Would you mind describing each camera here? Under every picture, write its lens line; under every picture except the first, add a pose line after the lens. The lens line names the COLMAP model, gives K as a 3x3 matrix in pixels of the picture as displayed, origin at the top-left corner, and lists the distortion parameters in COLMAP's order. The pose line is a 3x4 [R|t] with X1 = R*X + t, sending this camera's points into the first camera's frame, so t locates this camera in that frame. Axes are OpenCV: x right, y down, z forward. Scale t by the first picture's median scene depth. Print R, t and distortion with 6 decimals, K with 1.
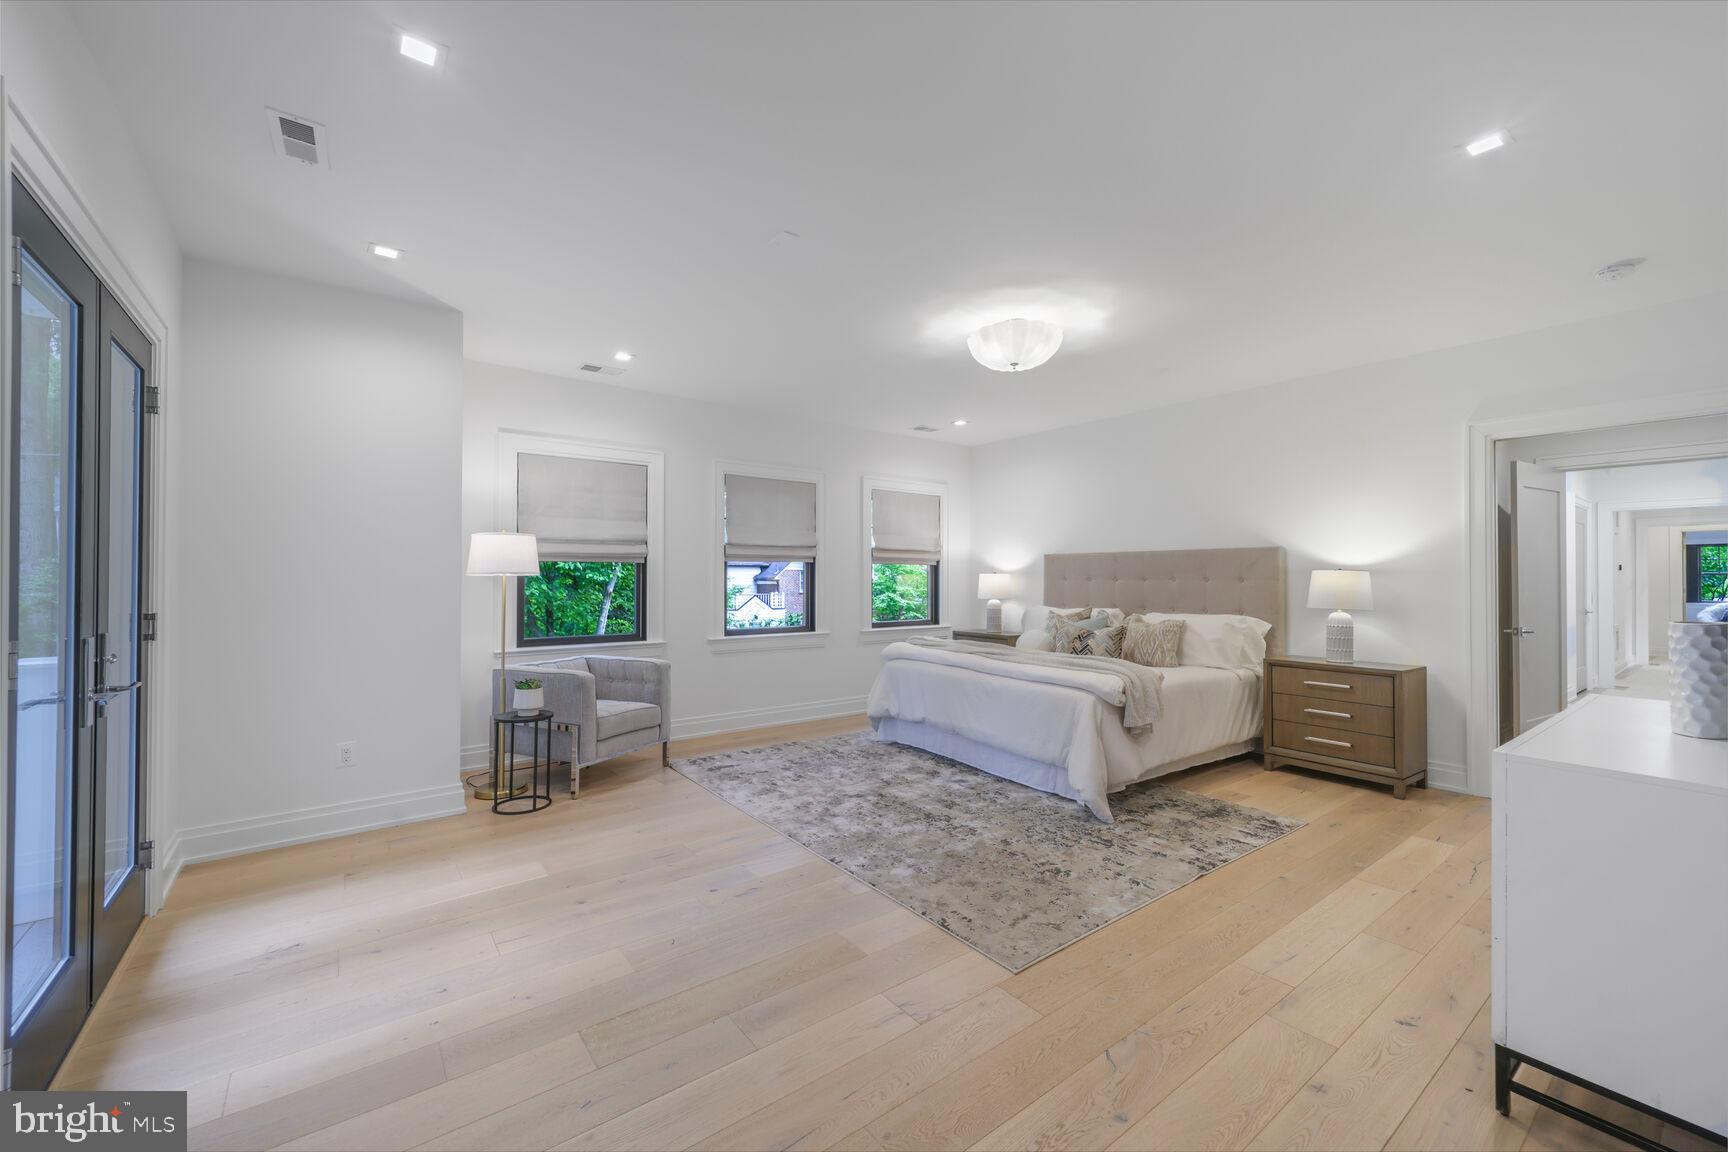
lens RADIAL K [[701.3, 0, 862.5], [0, 701.3, 578.0], [0, 0, 1]] dist [-0.021101, 0.000407]
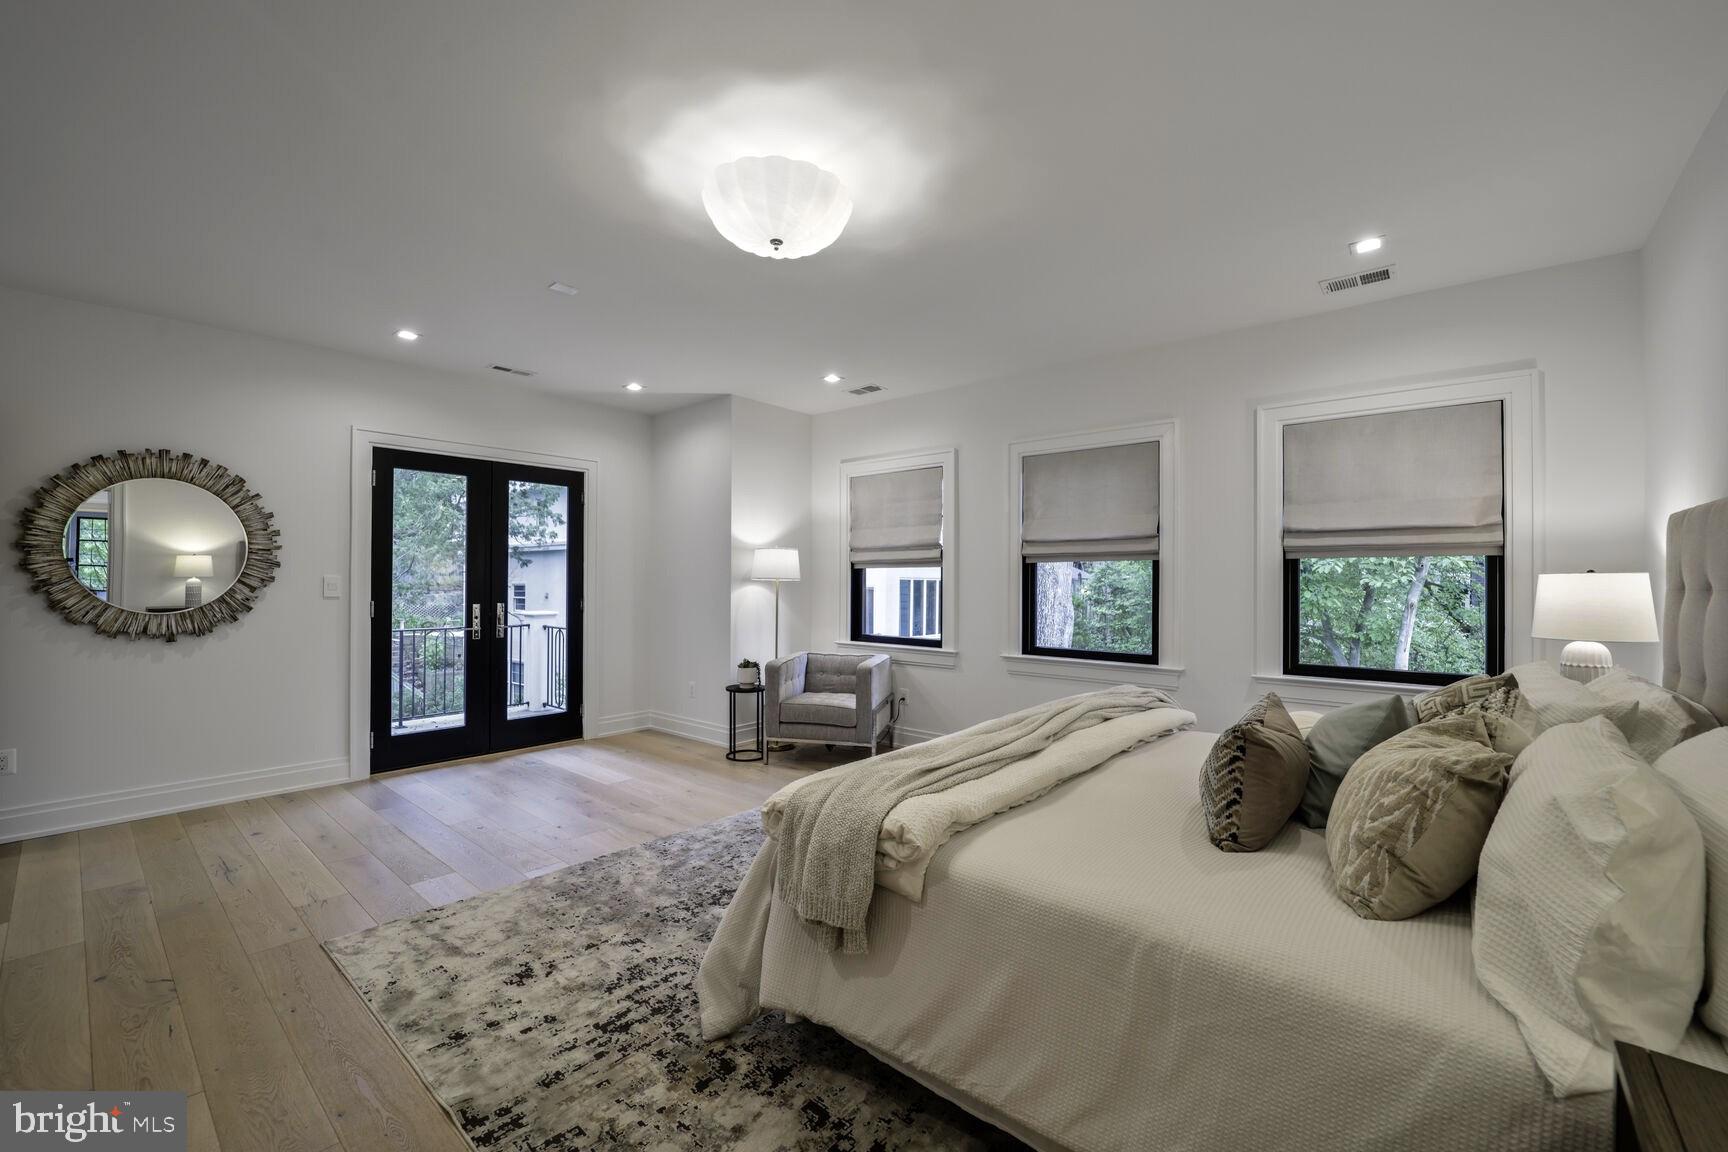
lens RADIAL K [[716.4, 0, 858.5], [0, 716.4, 581.0], [0, 0, 1]] dist [-0.018492, -0.000040]
pose [[0.191775, 0.003523, -0.981433, 0.856349], [0.002804, 0.999988, 0.004137, -0.009094], [0.981435, -0.003545, 0.191763, 0.936808]]
